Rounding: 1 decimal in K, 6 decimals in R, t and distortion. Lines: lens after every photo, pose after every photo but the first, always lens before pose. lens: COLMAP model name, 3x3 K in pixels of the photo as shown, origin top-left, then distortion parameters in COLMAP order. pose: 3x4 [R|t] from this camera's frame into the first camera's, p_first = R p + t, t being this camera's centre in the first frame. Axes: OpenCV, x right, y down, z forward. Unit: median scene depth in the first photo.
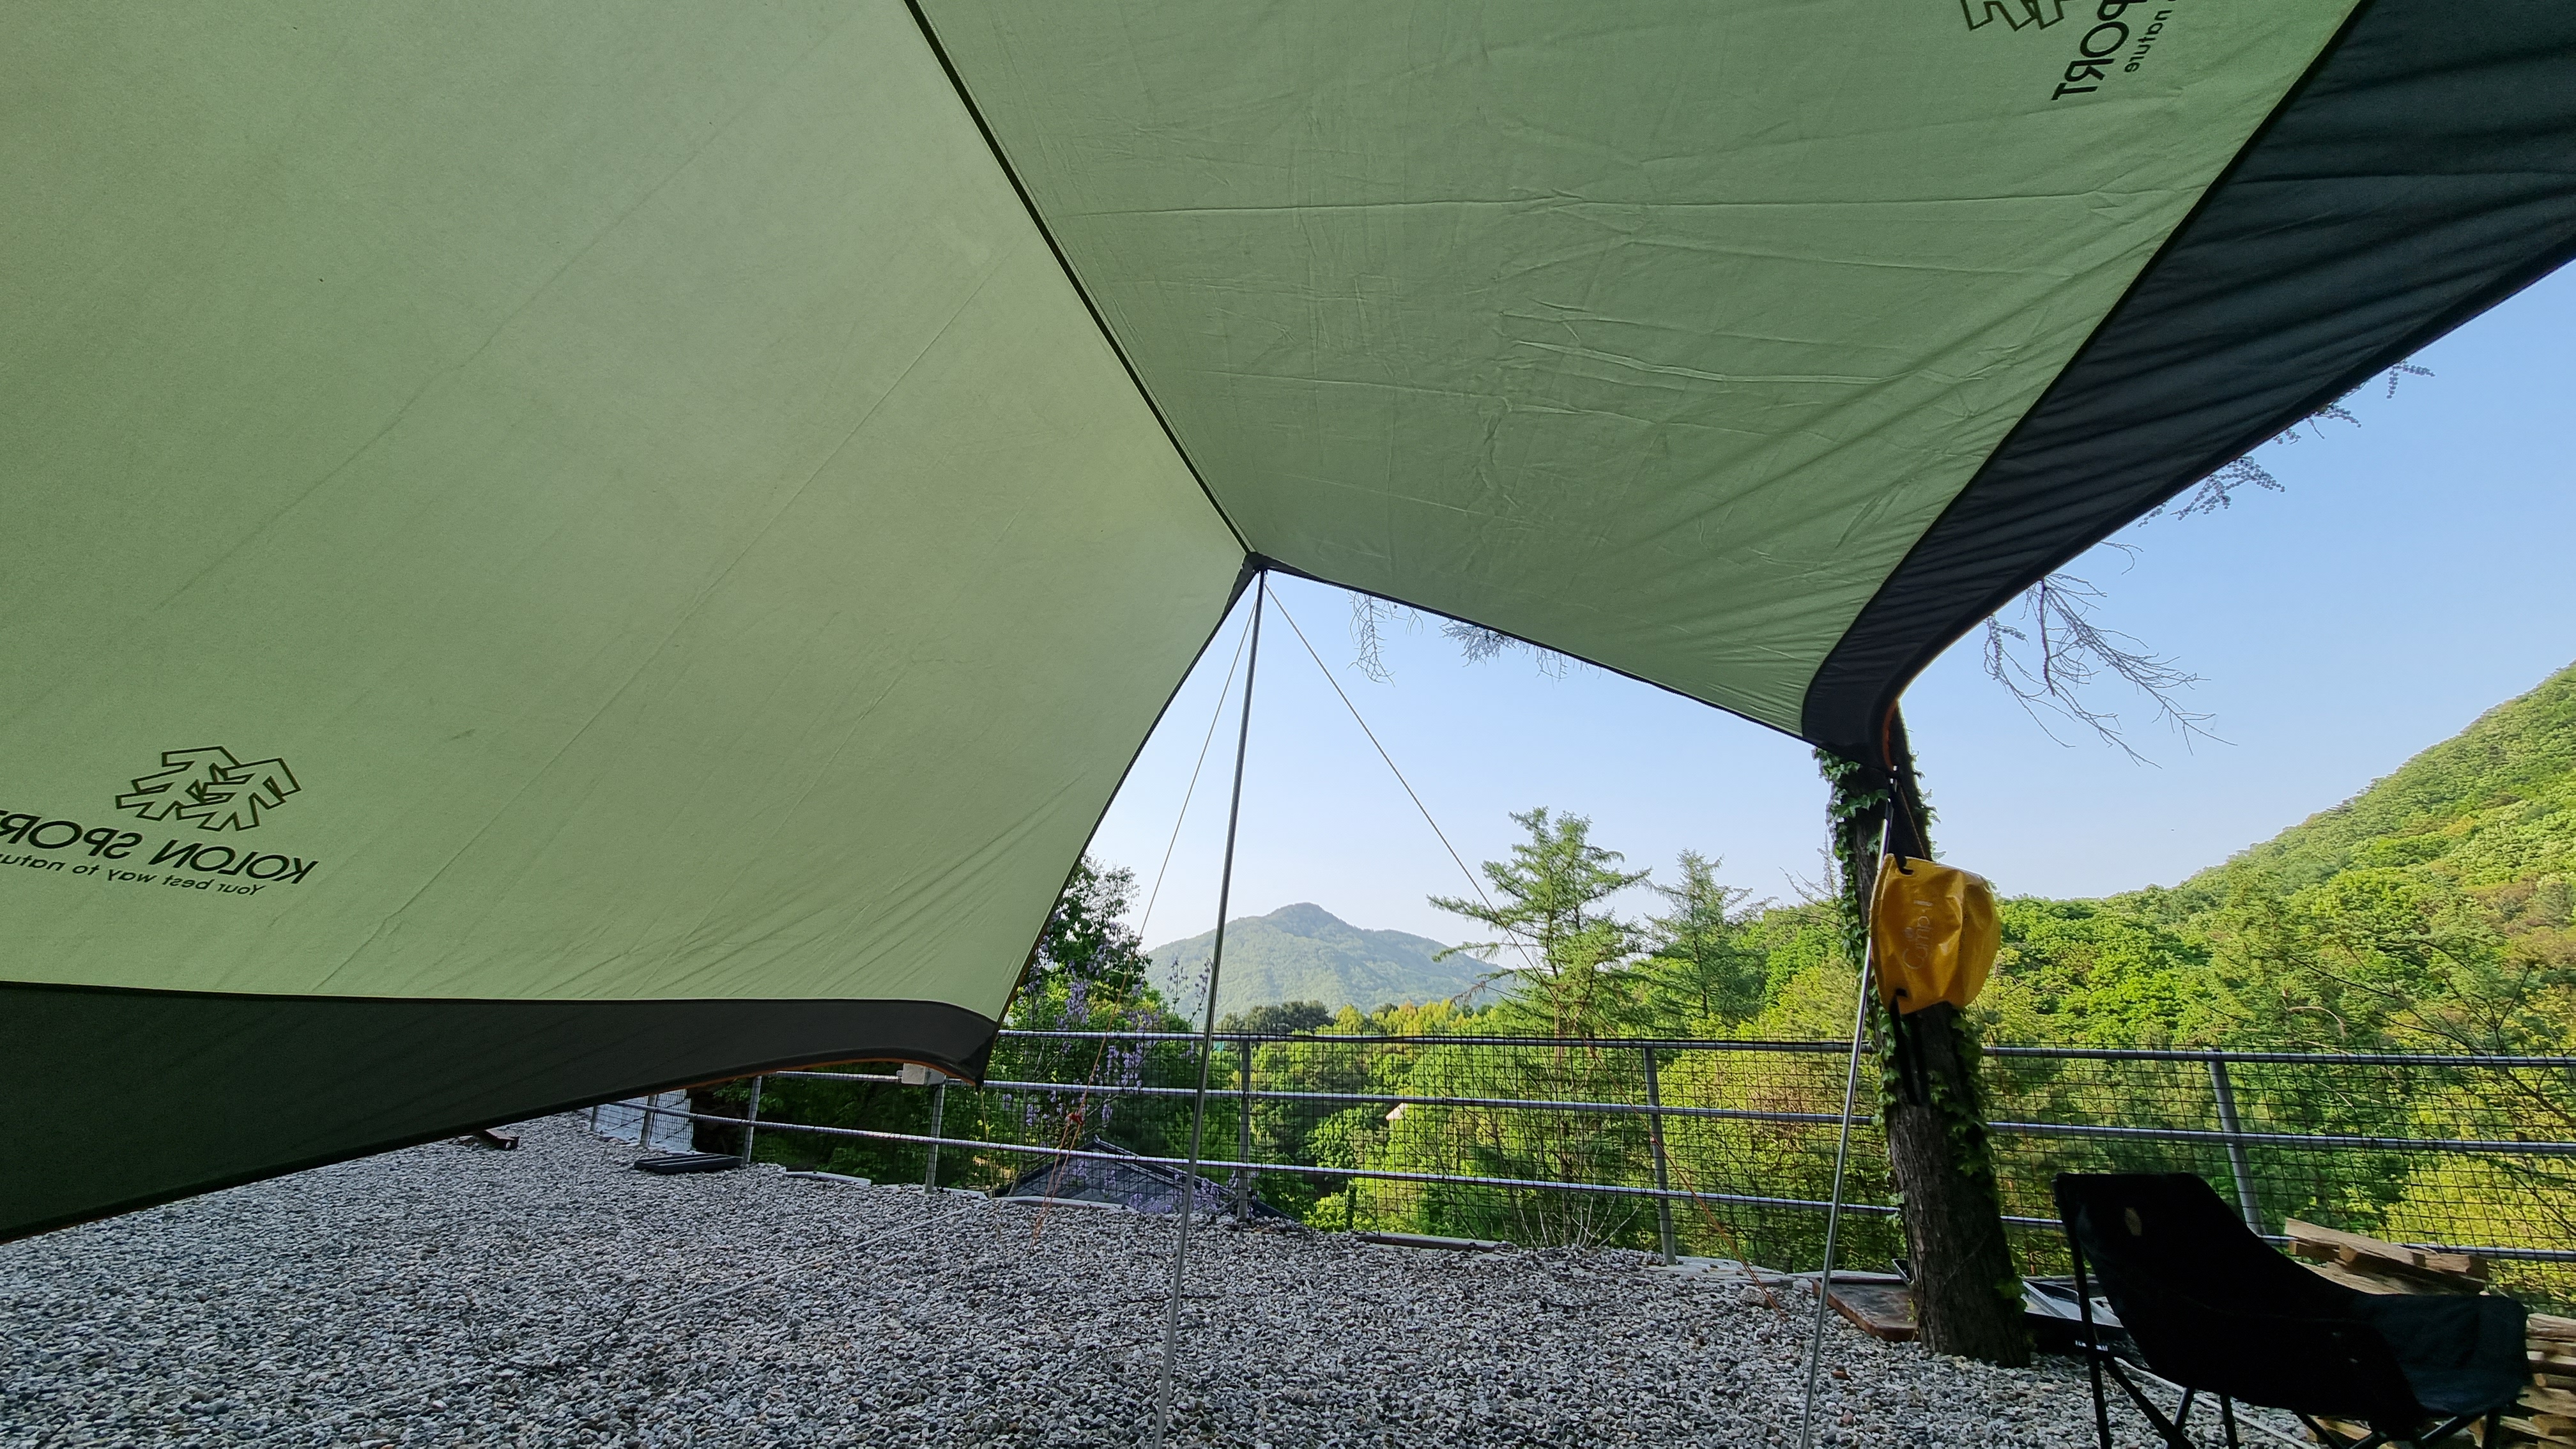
lens RADIAL K [[1048.5, 0, 1290.5], [0, 1048.5, 700.9], [0, 0, 1]] dist [0.003653, -0.002001]
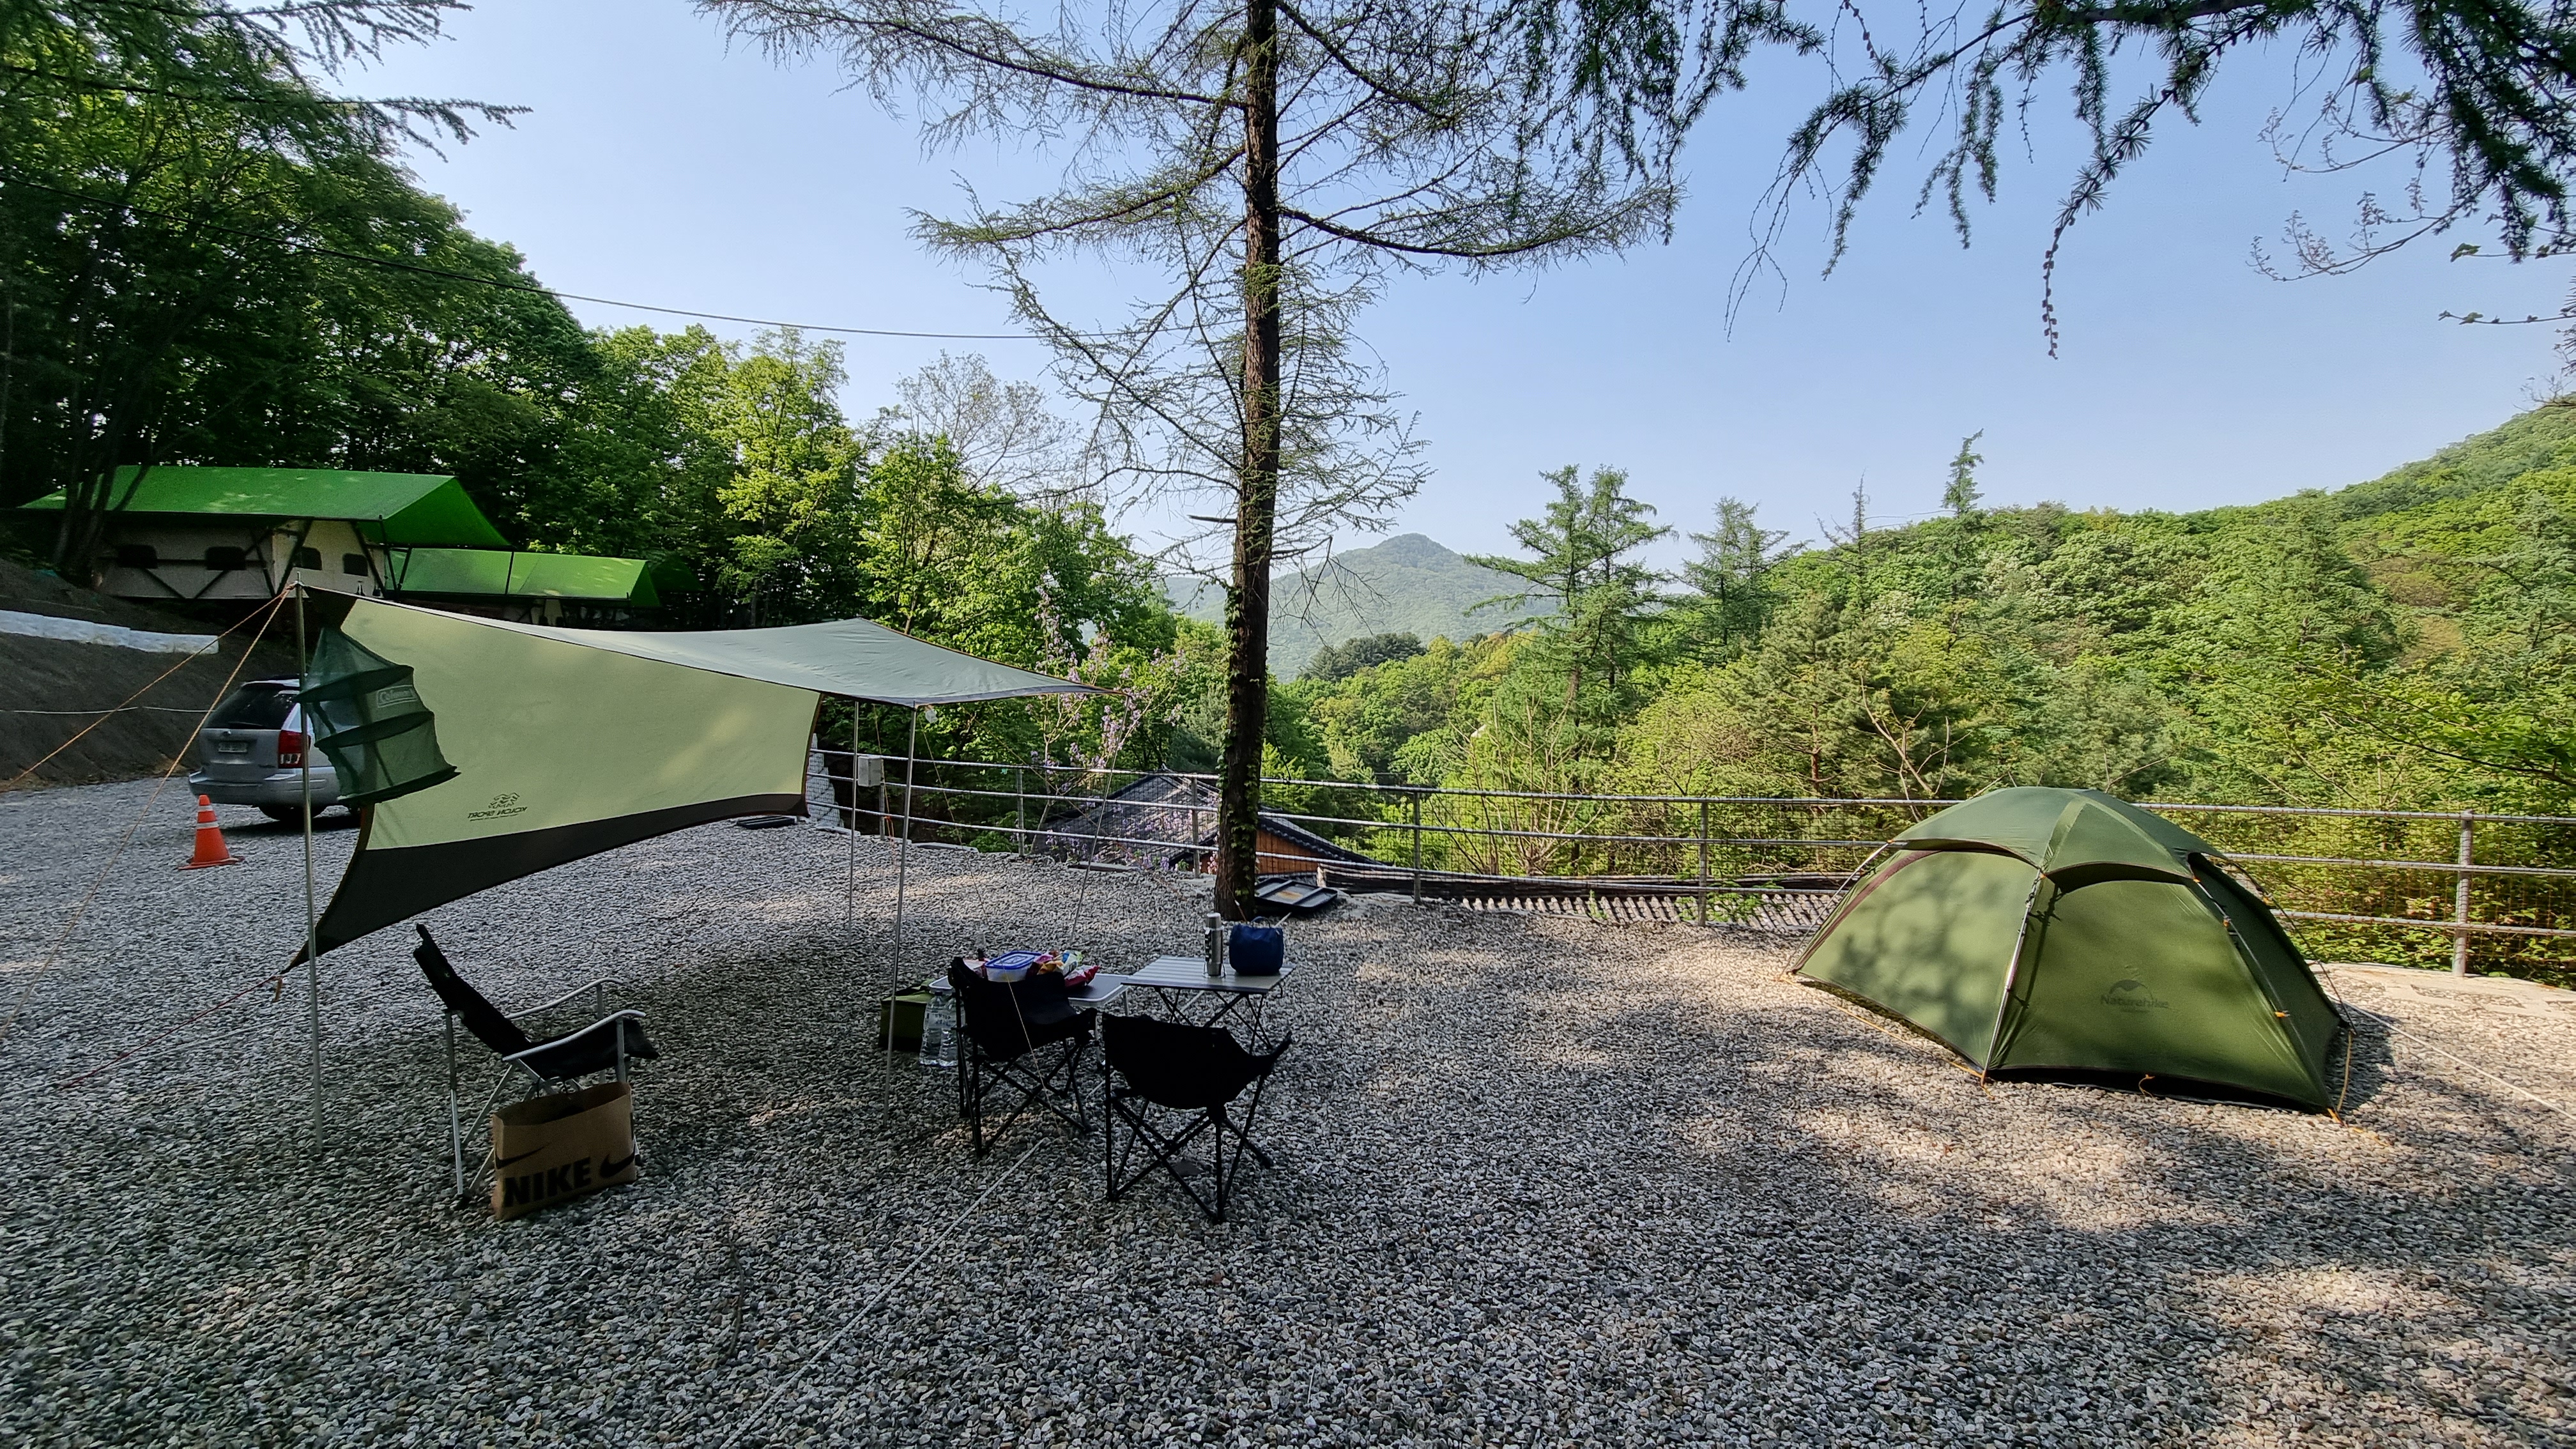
lens RADIAL K [[1048.5, 0, 1297.1], [0, 1048.5, 713.8], [0, 0, 1]] dist [0.003653, -0.002001]
pose [[0.994676, -0.016042, -0.101797, 0.065588], [0.050851, 0.935579, 0.349438, -0.040547], [0.089634, -0.352754, 0.931413, -0.067113]]
